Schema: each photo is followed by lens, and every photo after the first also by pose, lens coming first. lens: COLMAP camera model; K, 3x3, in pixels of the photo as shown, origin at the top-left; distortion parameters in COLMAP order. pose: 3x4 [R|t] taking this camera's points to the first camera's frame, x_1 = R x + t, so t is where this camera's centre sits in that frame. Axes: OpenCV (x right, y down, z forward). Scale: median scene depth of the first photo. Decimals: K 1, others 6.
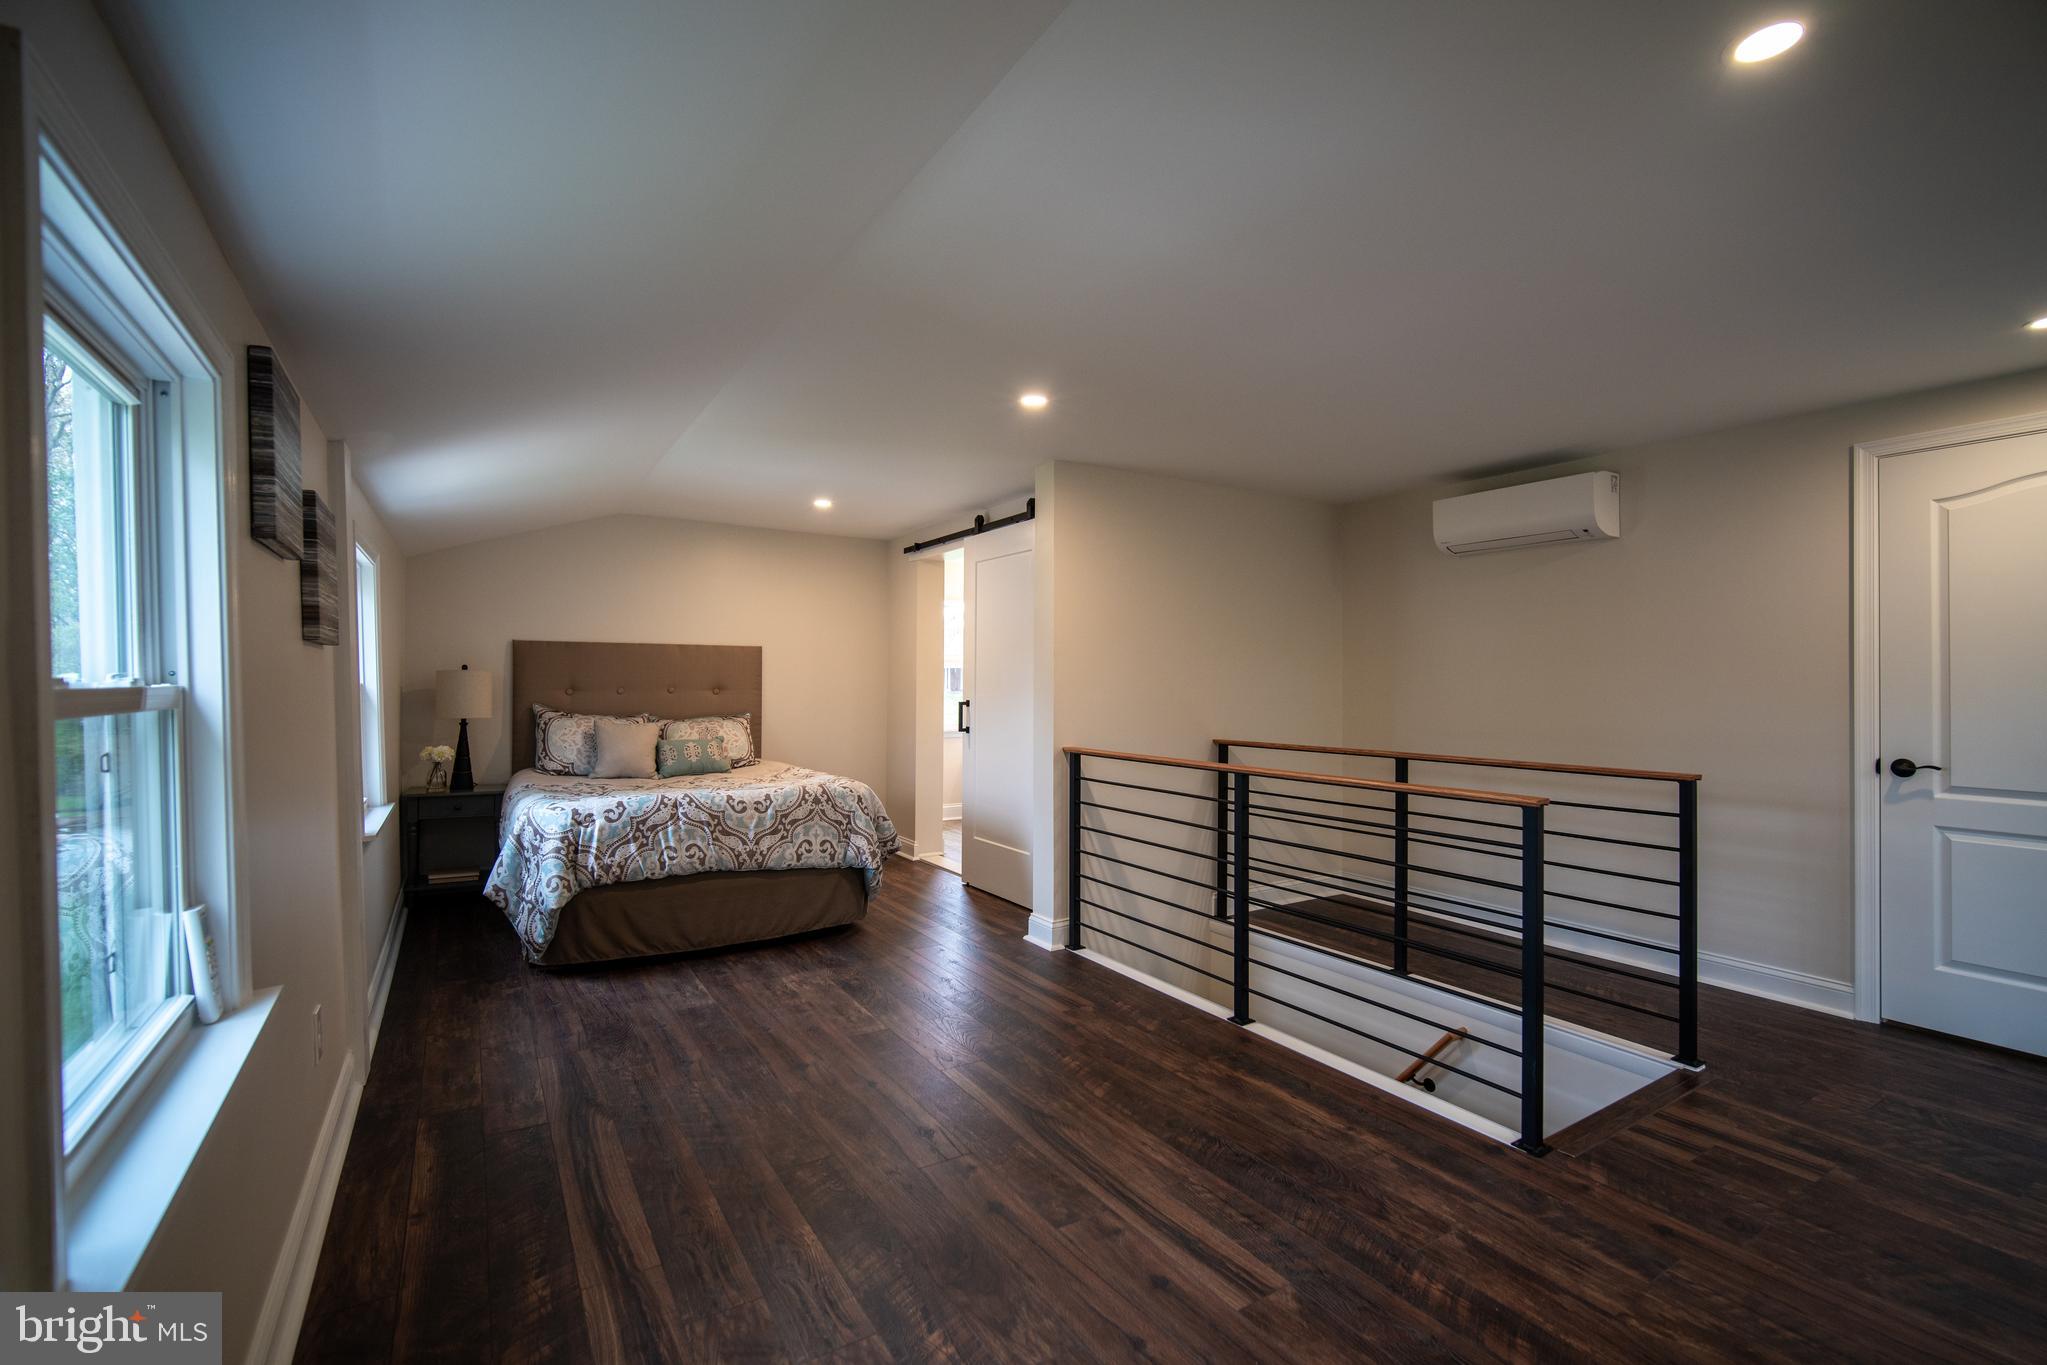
lens RADIAL K [[885.3, 0, 1023.5], [0, 885.3, 682.5], [0, 0, 1]] dist [-0.002115, -0.000260]
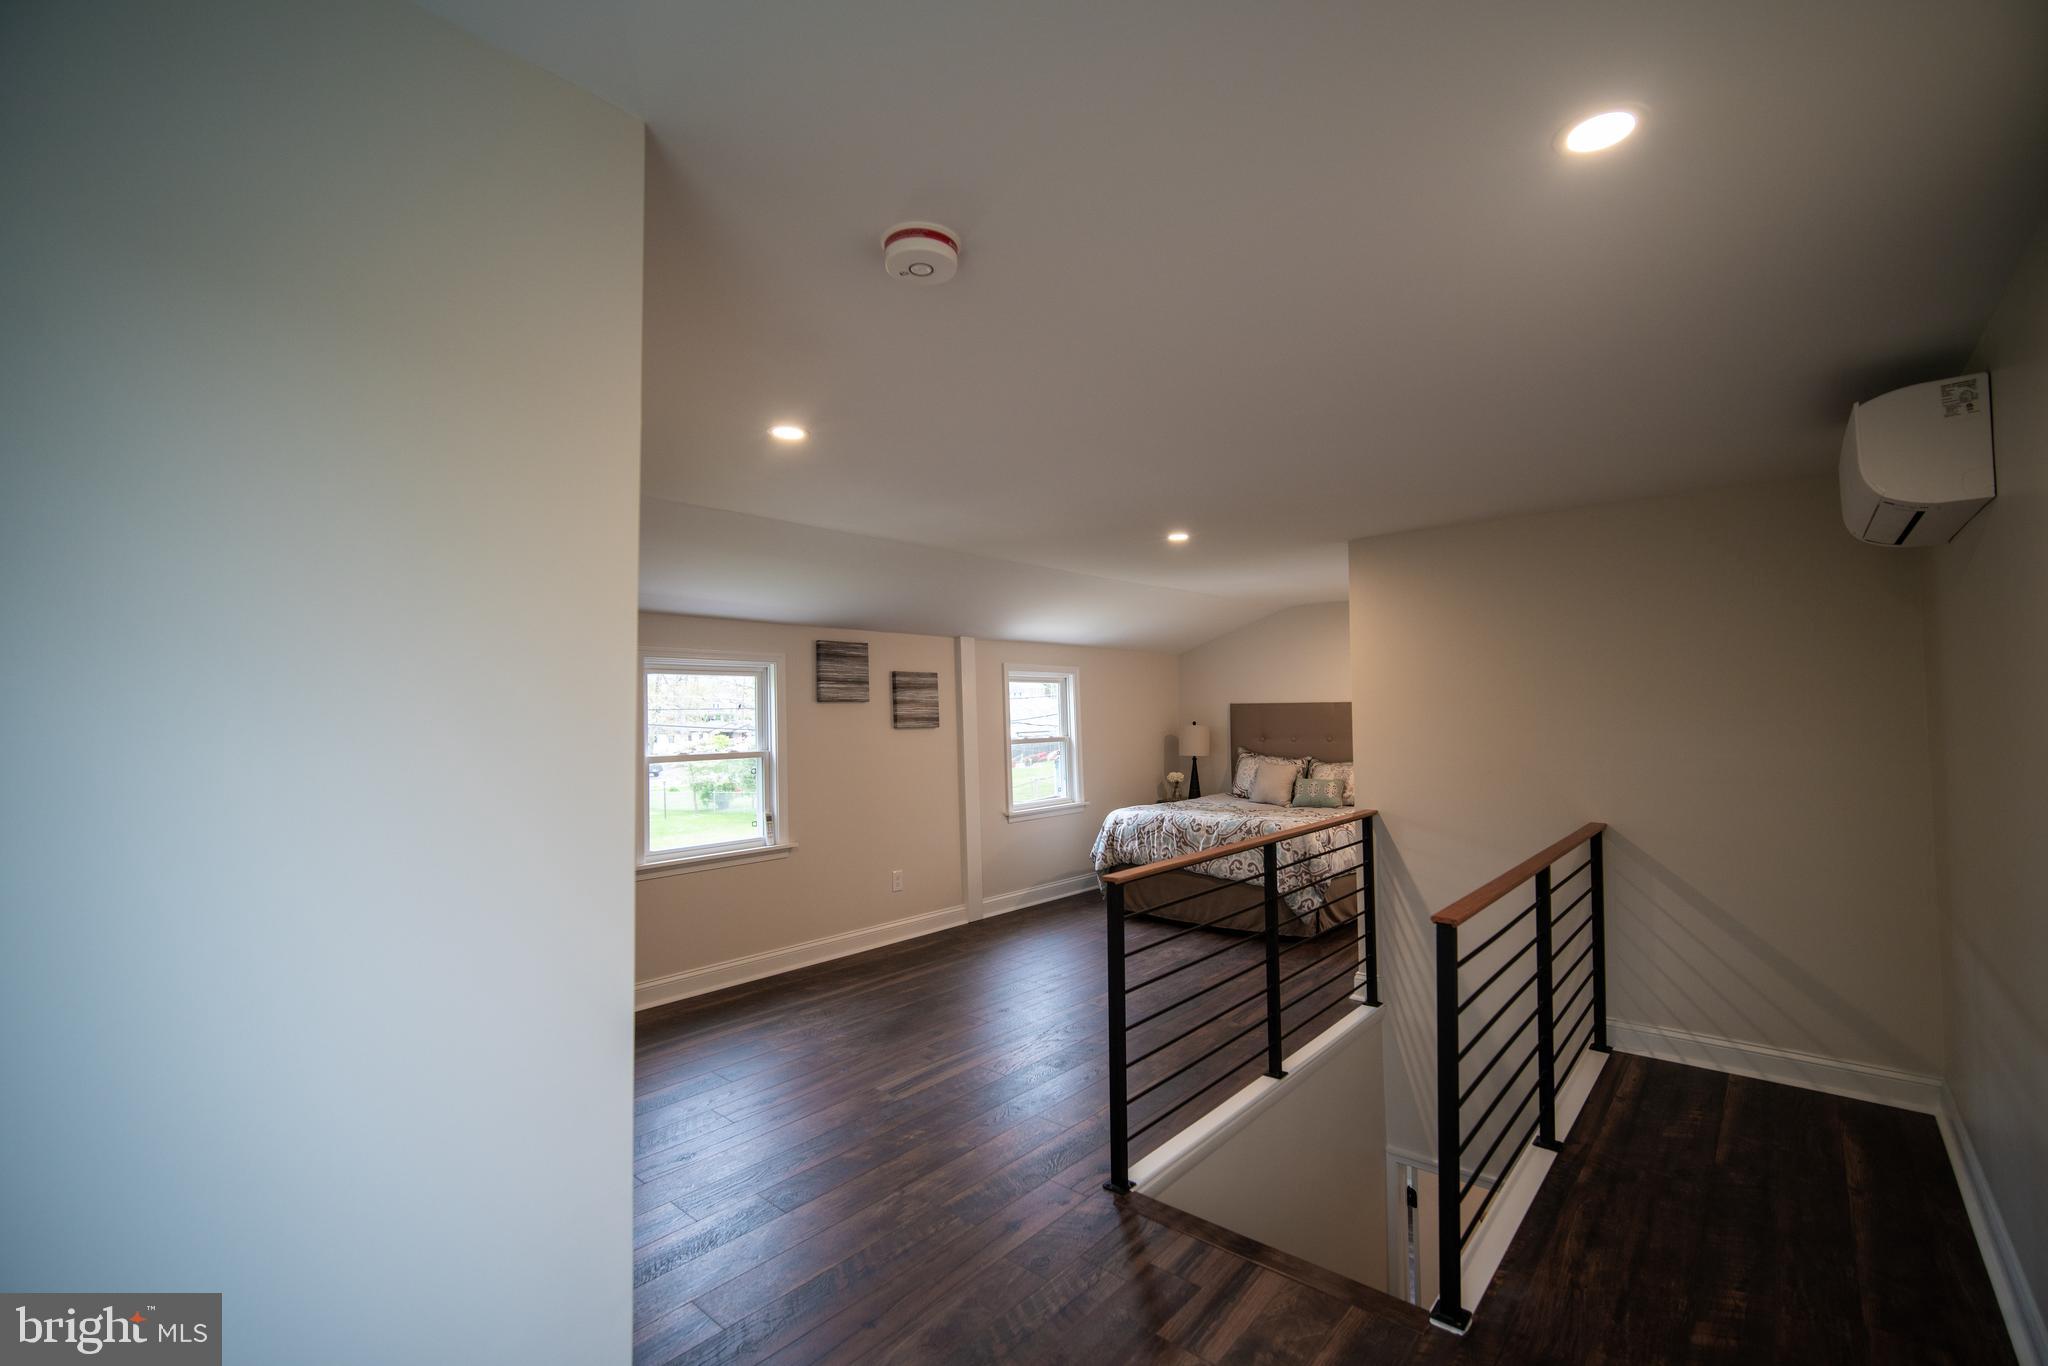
lens RADIAL K [[886.6, 0, 1031.5], [0, 886.6, 676.0], [0, 0, 1]] dist [-0.012849, 0.003368]
pose [[0.279909, -0.046474, -0.958901, 0.997811], [0.016742, 0.998912, -0.043526, -0.046374], [0.959881, -0.003870, 0.280383, 0.350008]]
